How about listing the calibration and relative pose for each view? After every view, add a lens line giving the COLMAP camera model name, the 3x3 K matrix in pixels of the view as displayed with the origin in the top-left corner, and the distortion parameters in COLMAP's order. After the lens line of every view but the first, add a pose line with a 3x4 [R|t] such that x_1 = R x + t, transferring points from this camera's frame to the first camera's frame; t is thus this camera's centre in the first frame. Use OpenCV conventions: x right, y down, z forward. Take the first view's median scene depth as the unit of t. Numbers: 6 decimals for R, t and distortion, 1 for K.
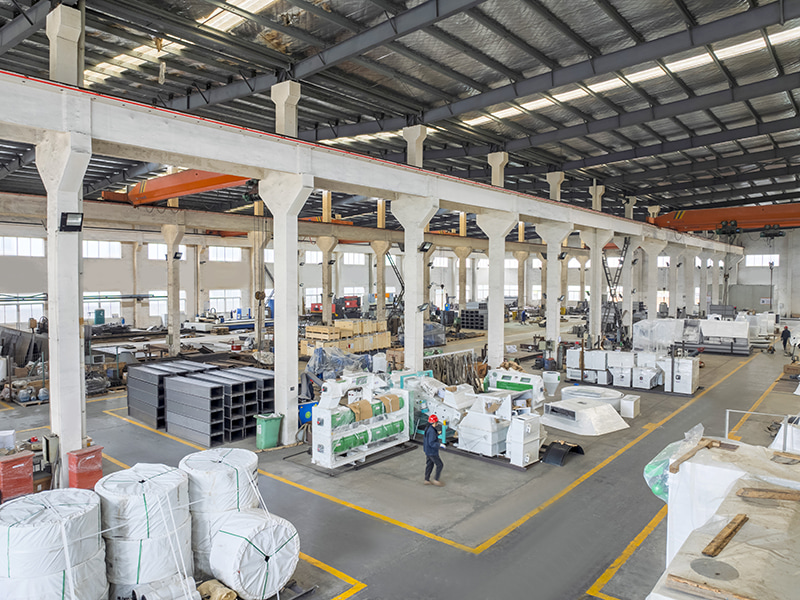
lens RADIAL K [[562.2, 0, 400.0], [0, 562.2, 300.0], [0, 0, 1]] dist [-0.036038, -0.003839]
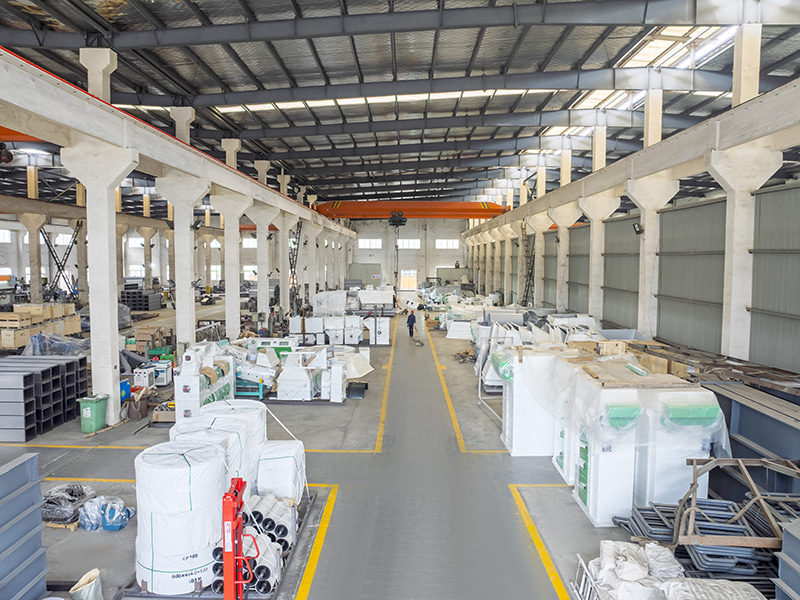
lens RADIAL K [[562.2, 0, 400.0], [0, 562.2, 300.0], [0, 0, 1]] dist [-0.036038, -0.003839]
pose [[0.772268, -0.044841, 0.633713, -0.403067], [0.022970, 0.998825, 0.042684, 0.011017], [-0.634882, -0.018407, 0.772390, -0.059596]]
